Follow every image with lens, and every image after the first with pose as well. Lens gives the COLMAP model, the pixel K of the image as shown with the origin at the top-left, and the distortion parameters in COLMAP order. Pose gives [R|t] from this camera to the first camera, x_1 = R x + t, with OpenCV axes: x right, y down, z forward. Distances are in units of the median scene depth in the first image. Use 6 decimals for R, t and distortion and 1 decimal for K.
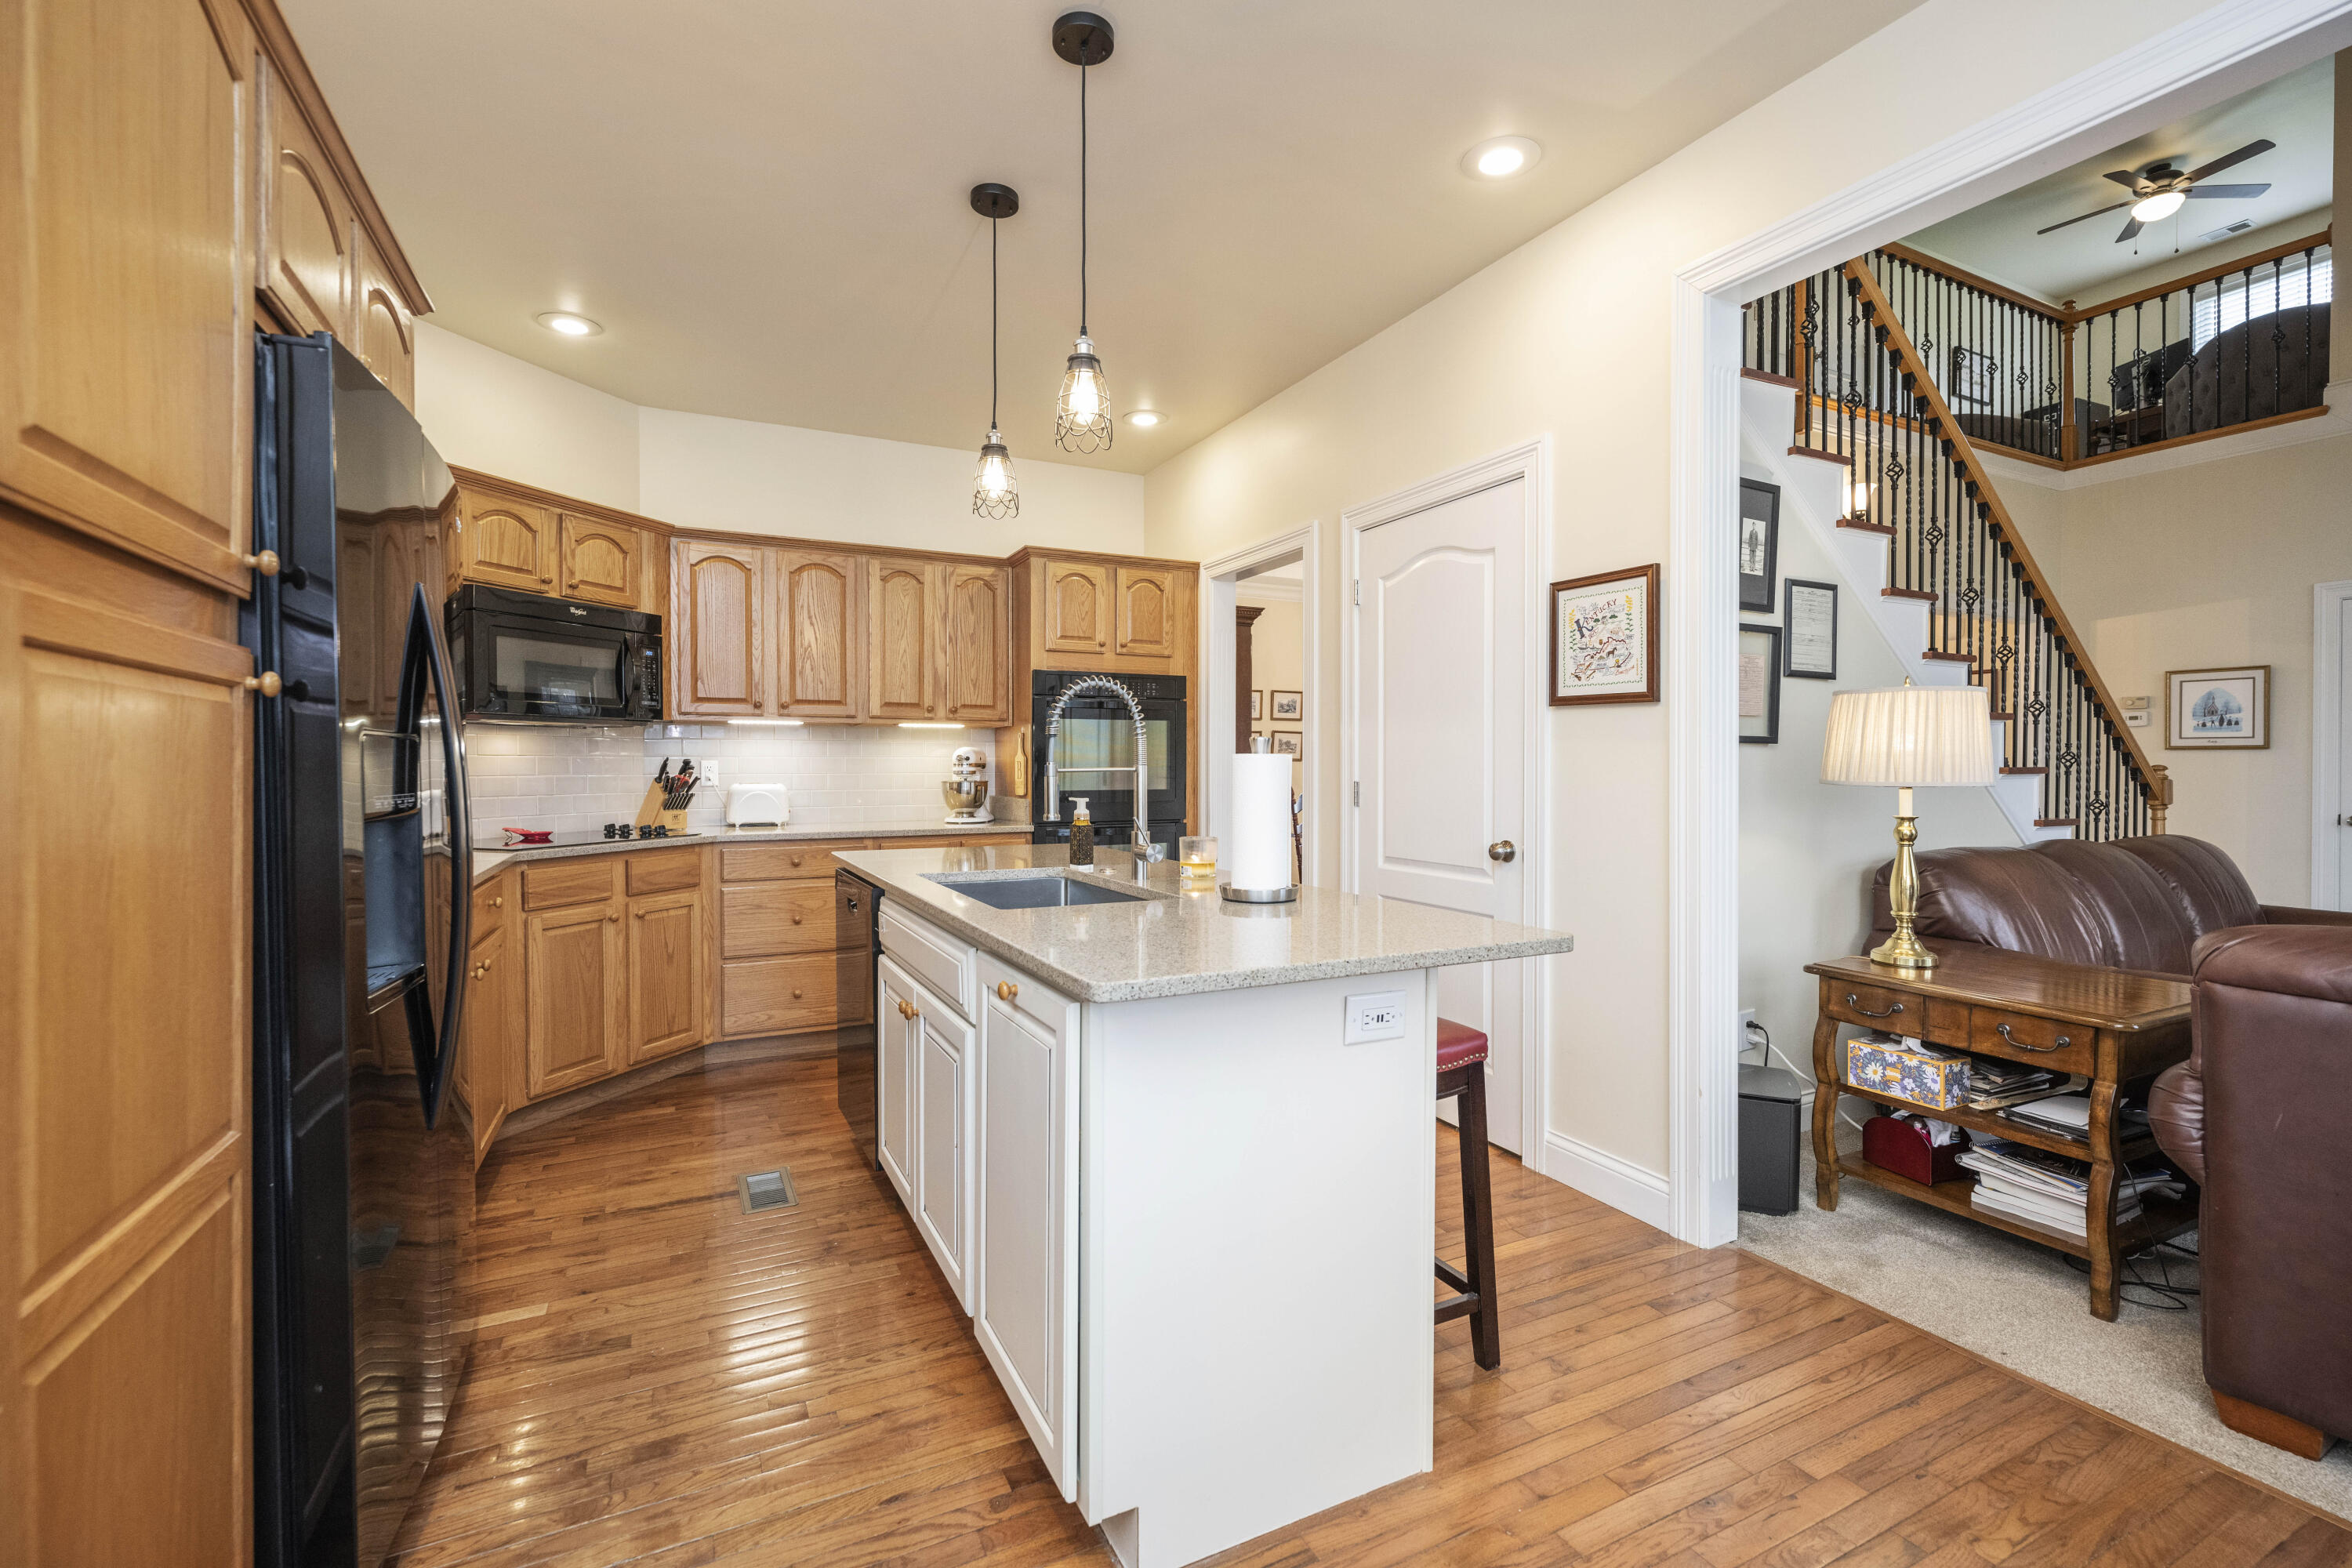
lens RADIAL K [[1021.2, 0, 1184.5], [0, 1021.2, 773.3], [0, 0, 1]] dist [-0.002376, 0.000913]
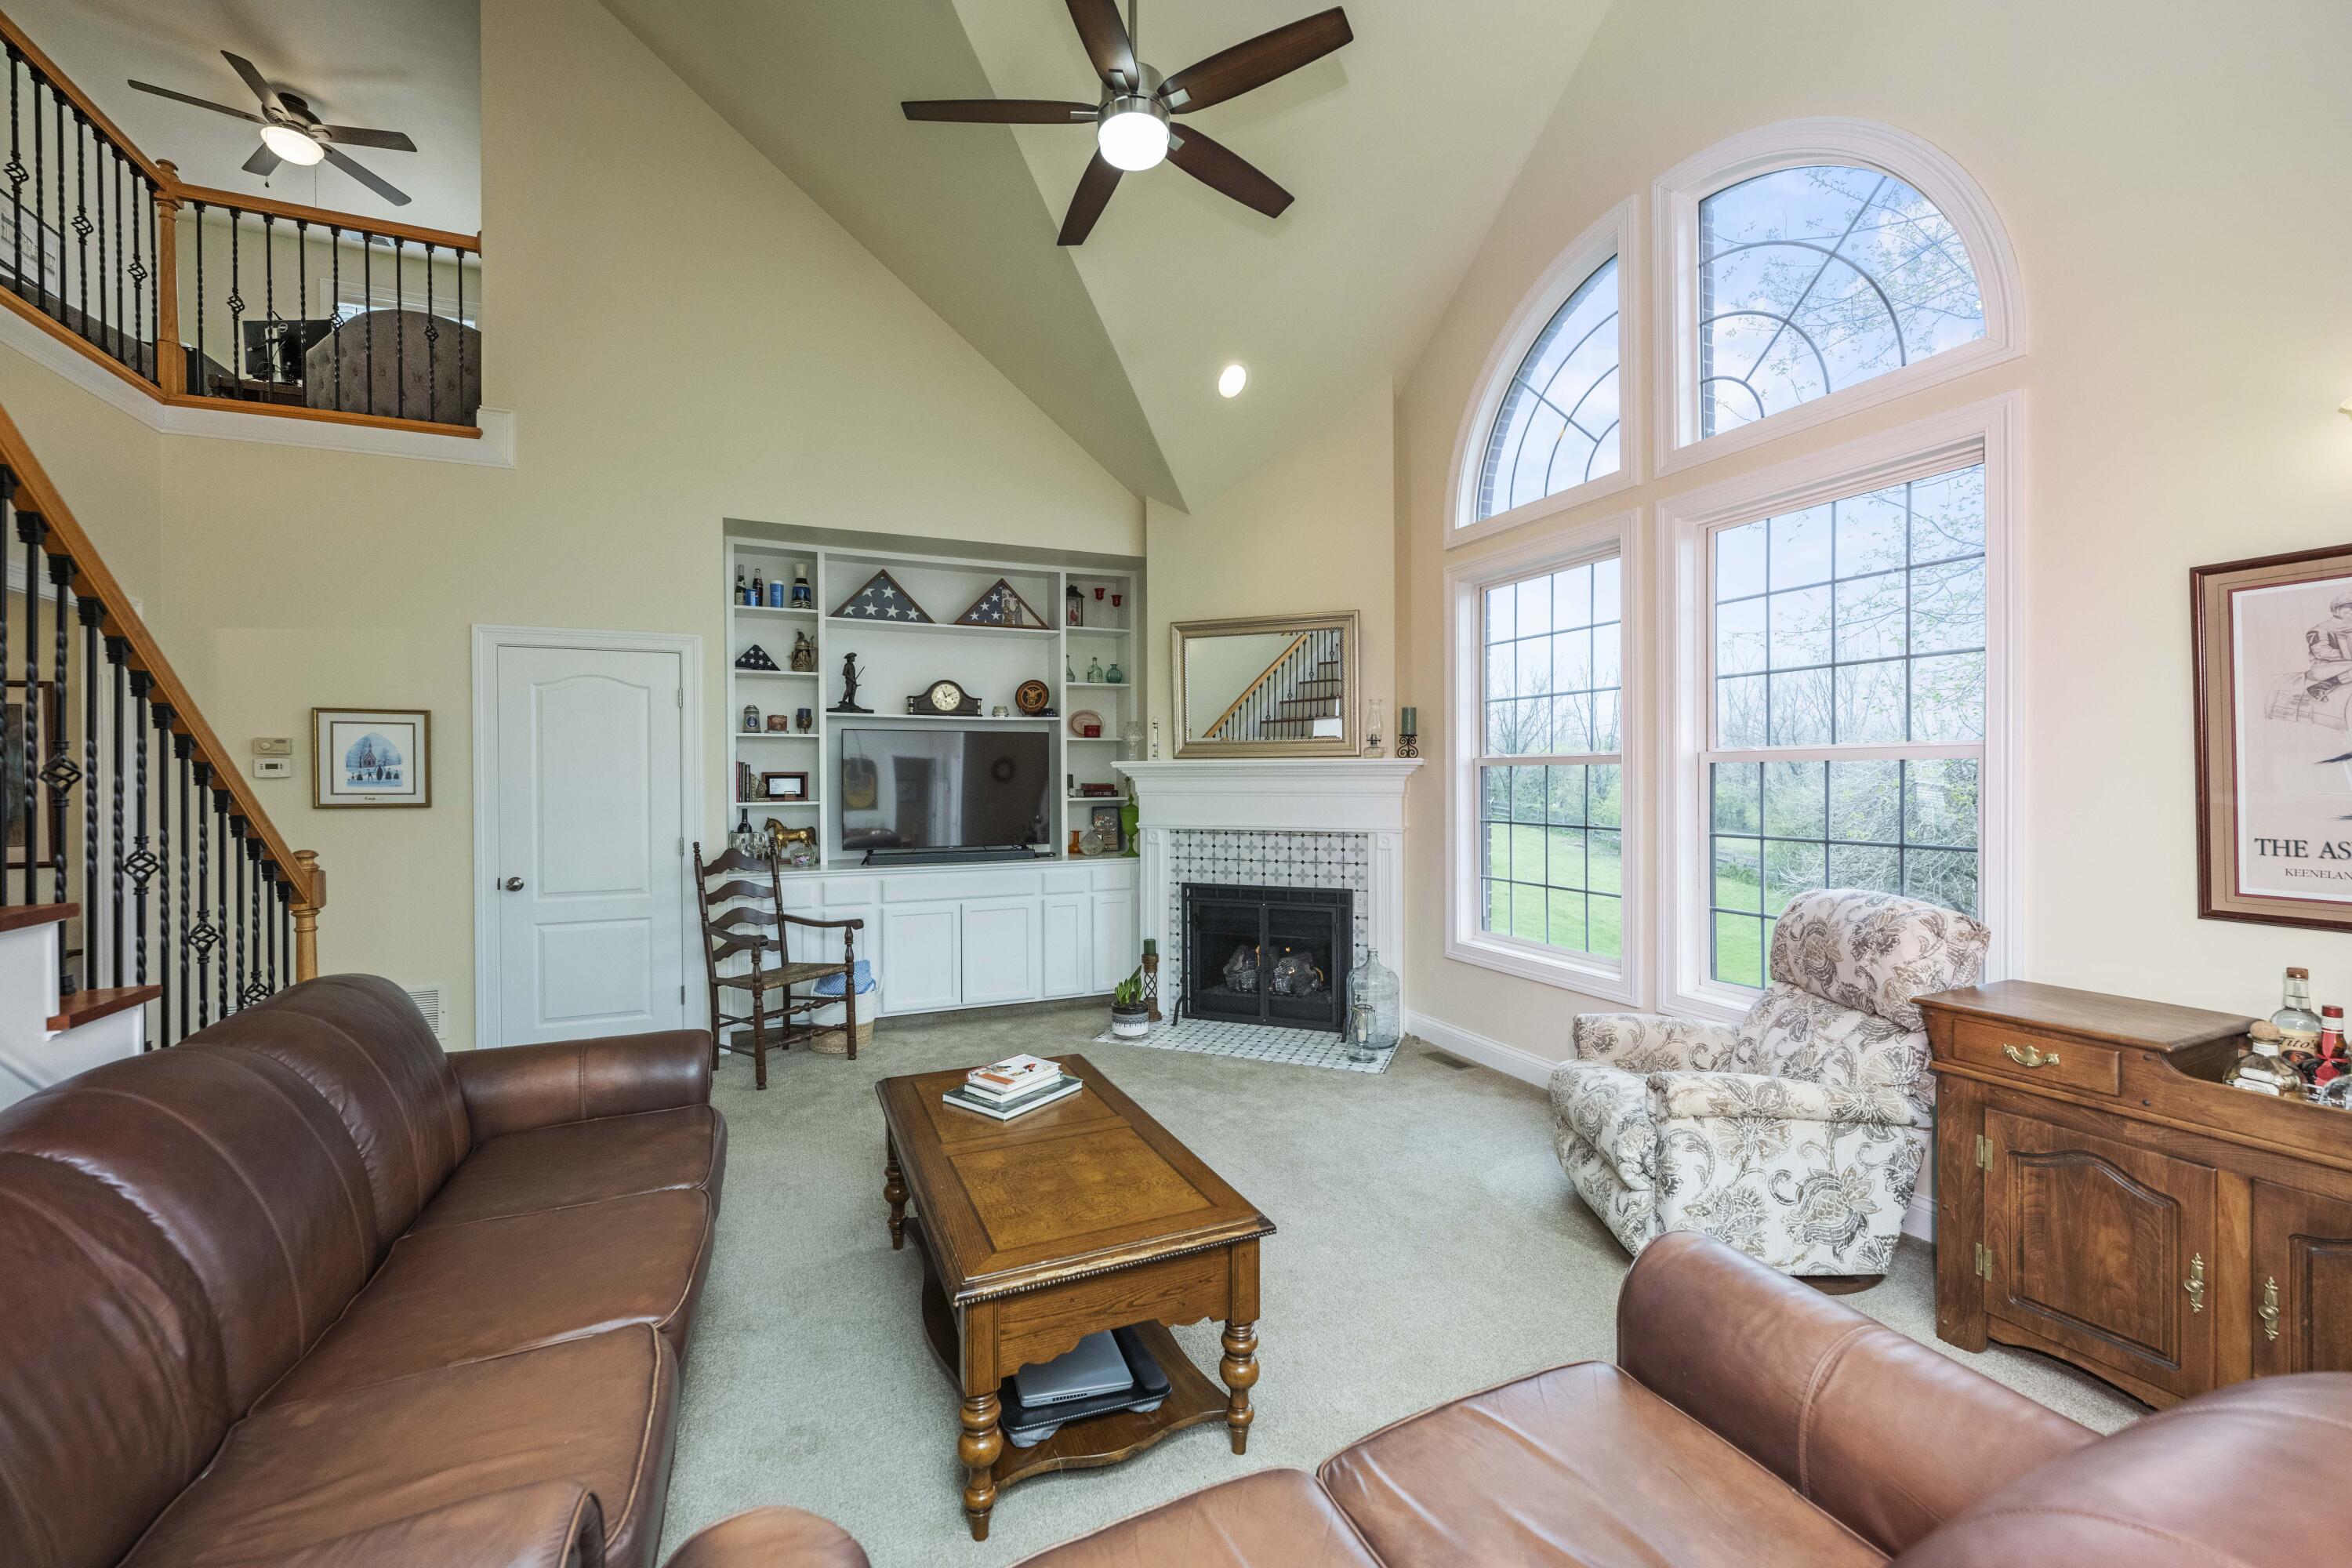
lens RADIAL K [[945.3, 0, 1171.5], [0, 945.3, 782.6], [0, 0, 1]] dist [0.000739, -0.000648]
pose [[0.067540, -0.007683, 0.997687, 0.427247], [0.011841, 0.999906, 0.006899, -0.059215], [-0.997646, 0.011348, 0.067625, 0.444319]]
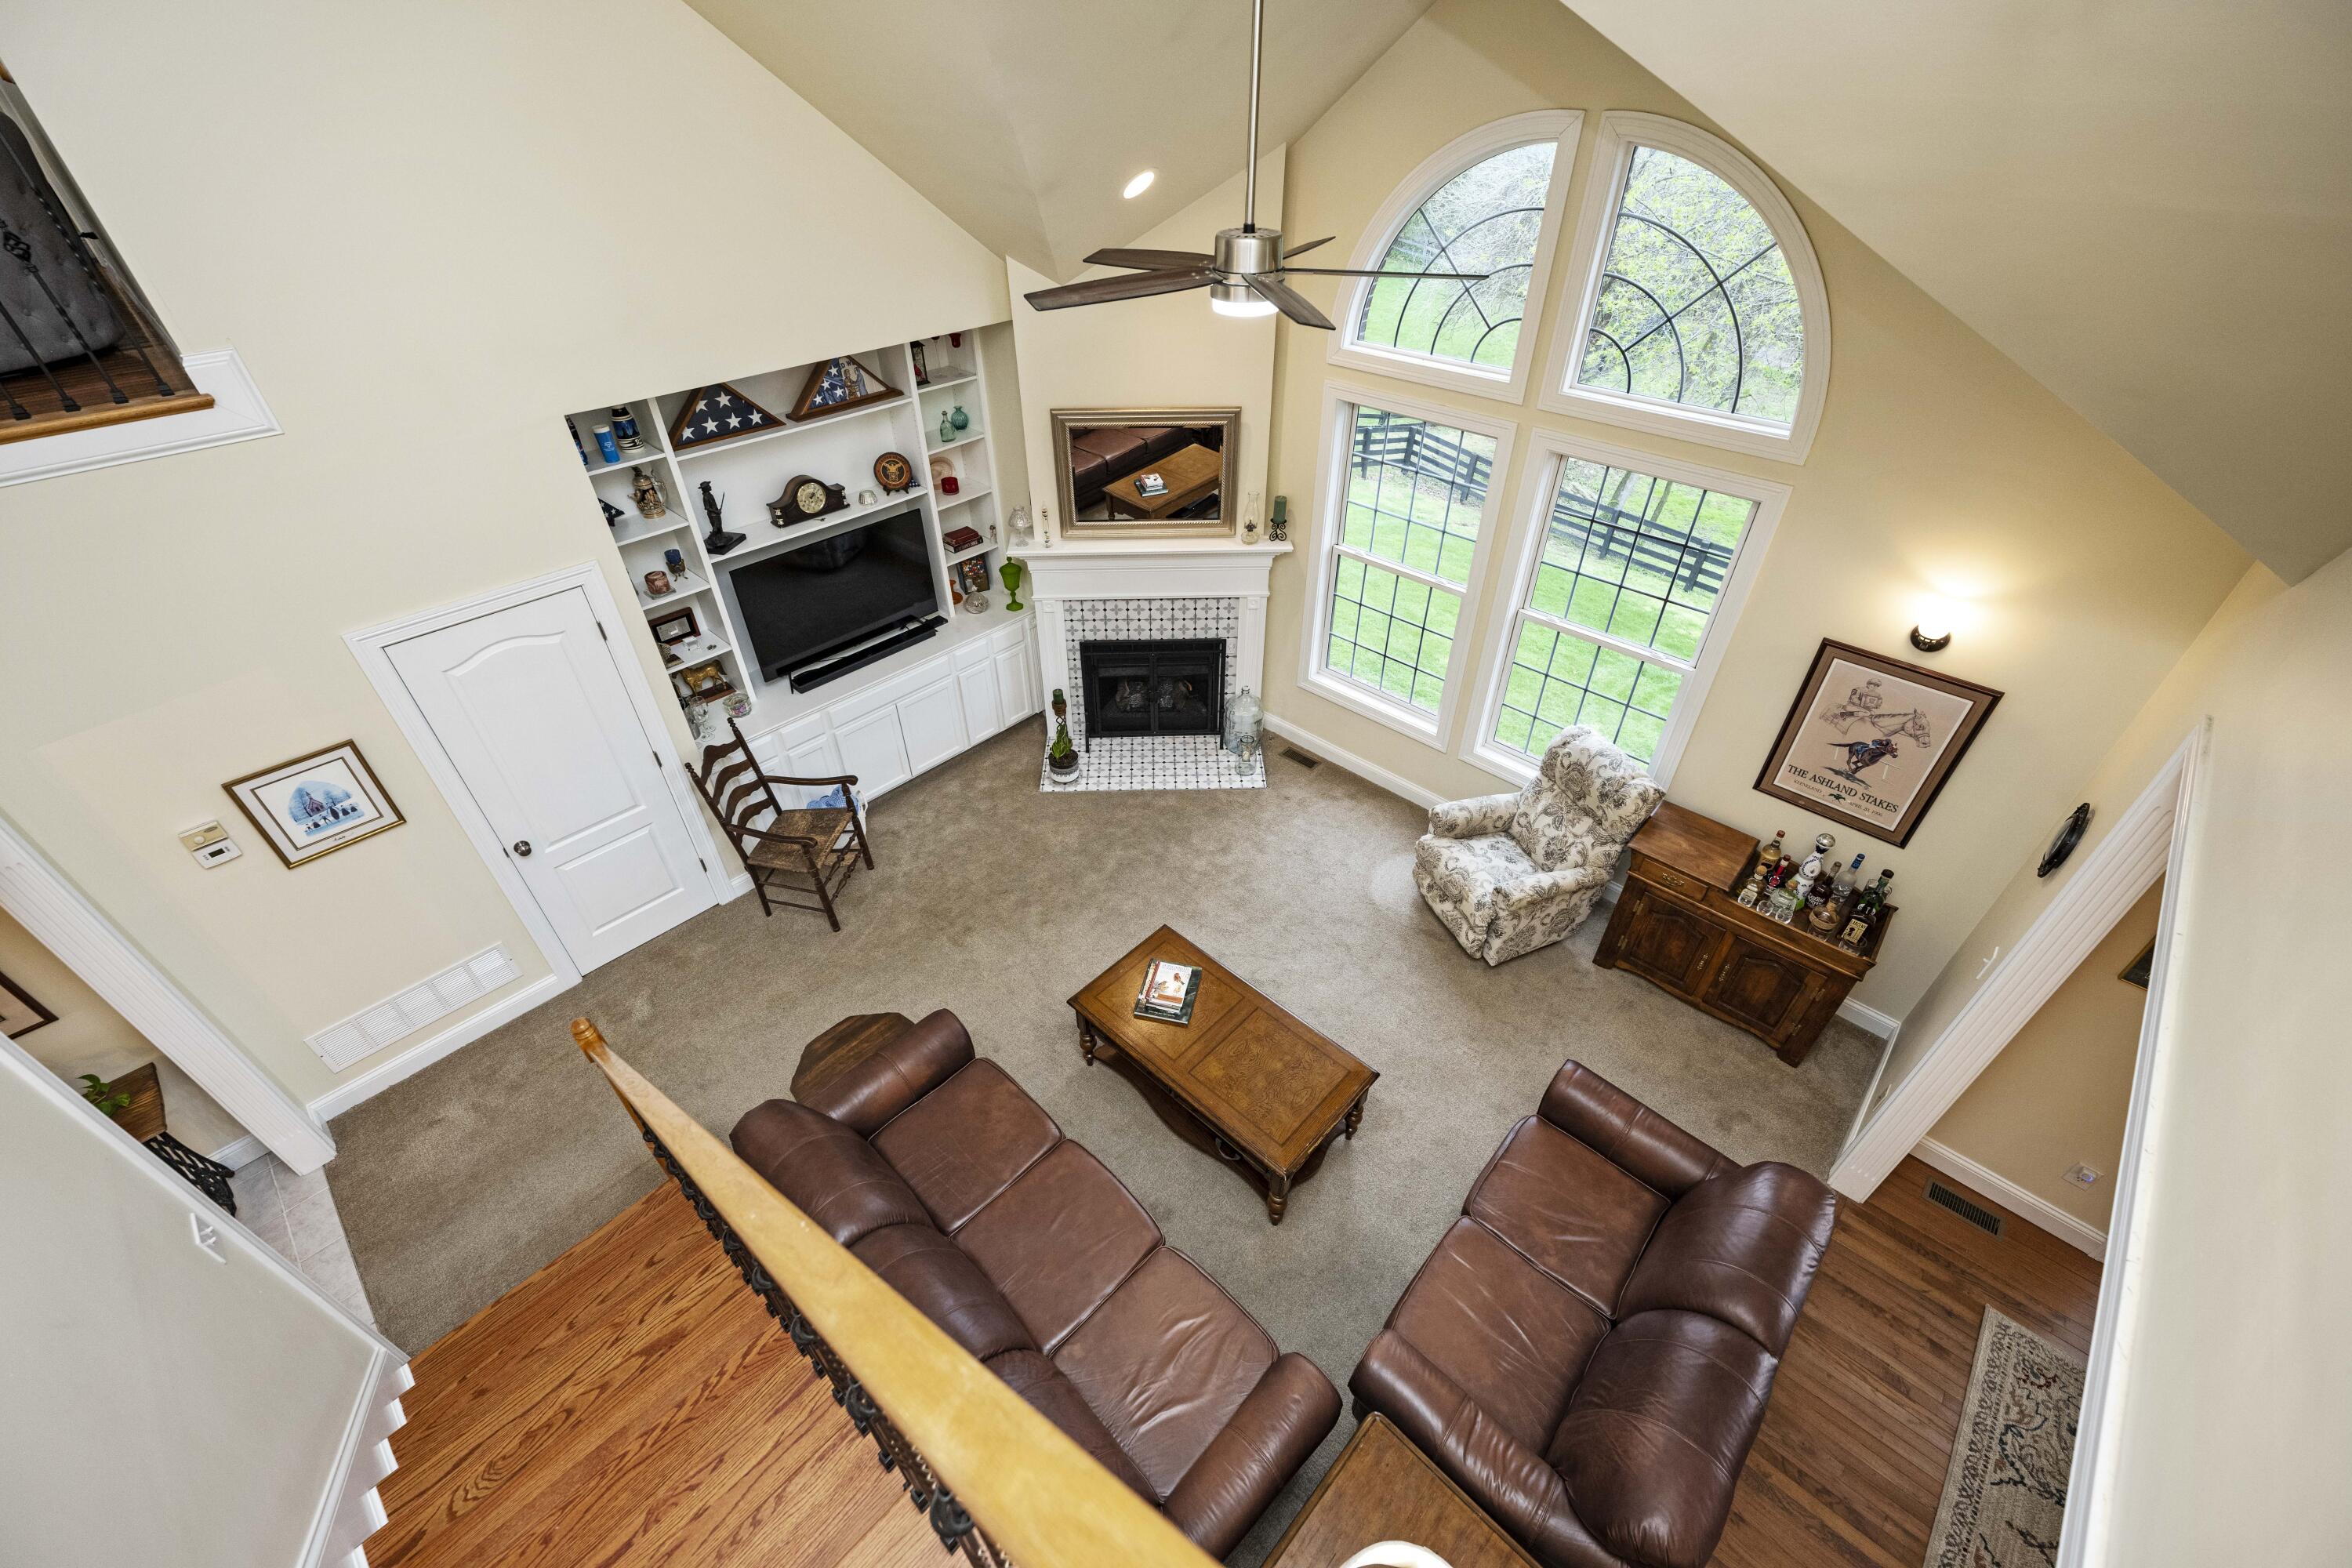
lens RADIAL K [[945.3, 0, 1180.0], [0, 945.3, 791.1], [0, 0, 1]] dist [0.000739, -0.000648]
pose [[-0.335697, -0.589513, 0.734698, 0.424520], [0.007369, 0.778292, 0.627859, -0.718923], [-0.941941, 0.216185, -0.256926, 0.834442]]
